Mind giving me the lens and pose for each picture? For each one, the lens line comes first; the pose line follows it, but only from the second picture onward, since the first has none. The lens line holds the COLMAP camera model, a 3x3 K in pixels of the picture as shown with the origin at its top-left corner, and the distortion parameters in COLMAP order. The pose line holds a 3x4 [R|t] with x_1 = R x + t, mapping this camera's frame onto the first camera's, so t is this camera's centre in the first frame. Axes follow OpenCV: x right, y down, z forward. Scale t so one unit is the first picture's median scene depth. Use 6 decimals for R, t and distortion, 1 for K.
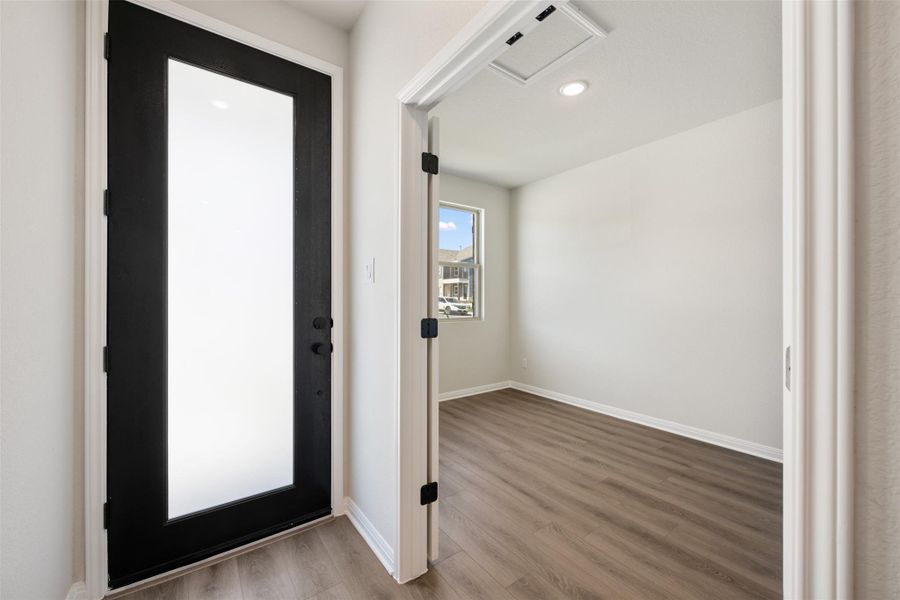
lens RADIAL K [[356.0, 0, 450.8], [0, 356.0, 294.6], [0, 0, 1]] dist [0.001109, 0.000725]
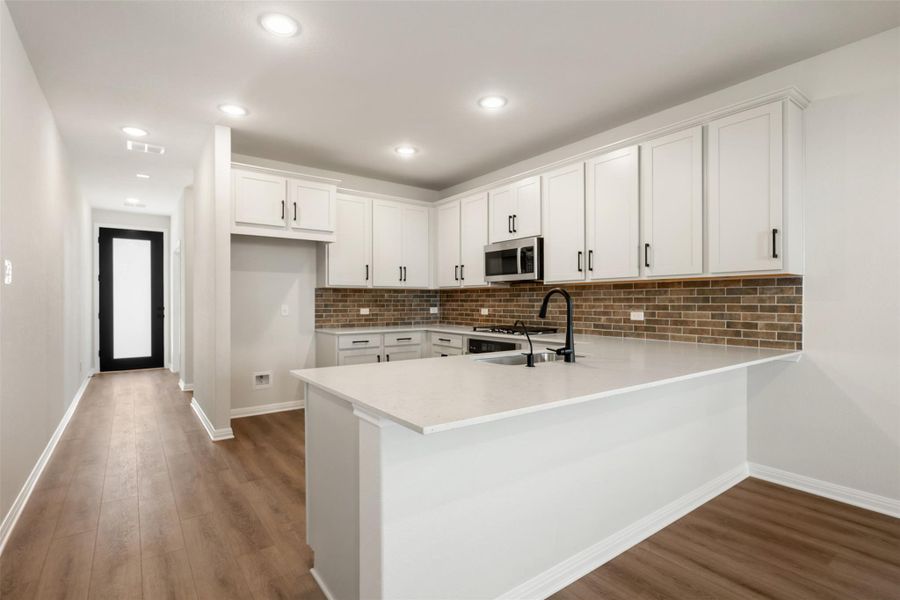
lens RADIAL K [[433.5, 0, 449.0], [0, 433.5, 302.6], [0, 0, 1]] dist [0.002584, 0.000509]
pose [[0.999972, -0.002519, -0.007106, 3.188250], [0.002562, 0.999978, 0.006173, 0.010143], [0.007090, -0.006191, 0.999956, -4.083235]]
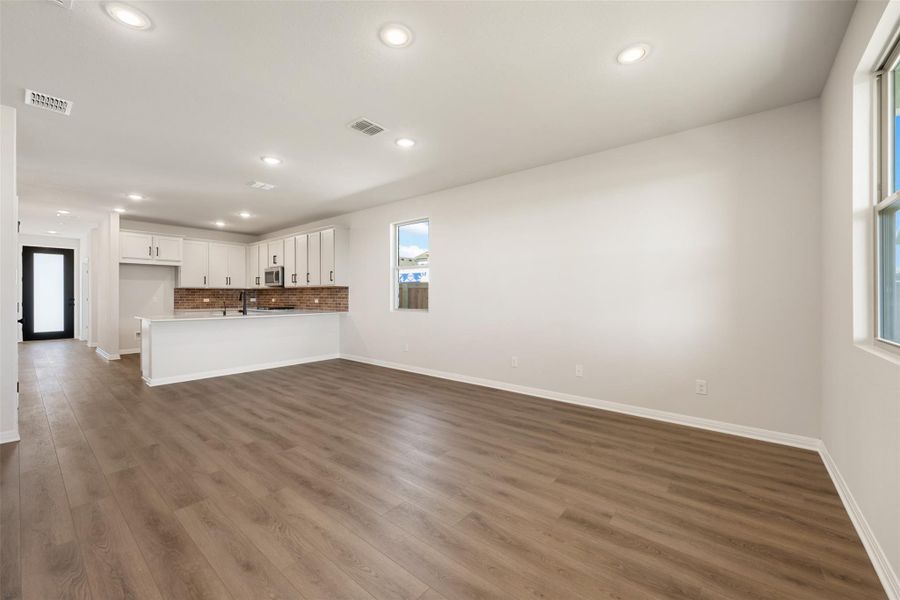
lens RADIAL K [[356.0, 0, 449.7], [0, 356.0, 295.7], [0, 0, 1]] dist [0.001109, 0.000725]
pose [[0.971440, -0.001044, 0.237281, 4.969326], [-0.000098, 0.999988, 0.004800, 0.002979], [-0.237283, -0.004687, 0.971429, -7.058504]]
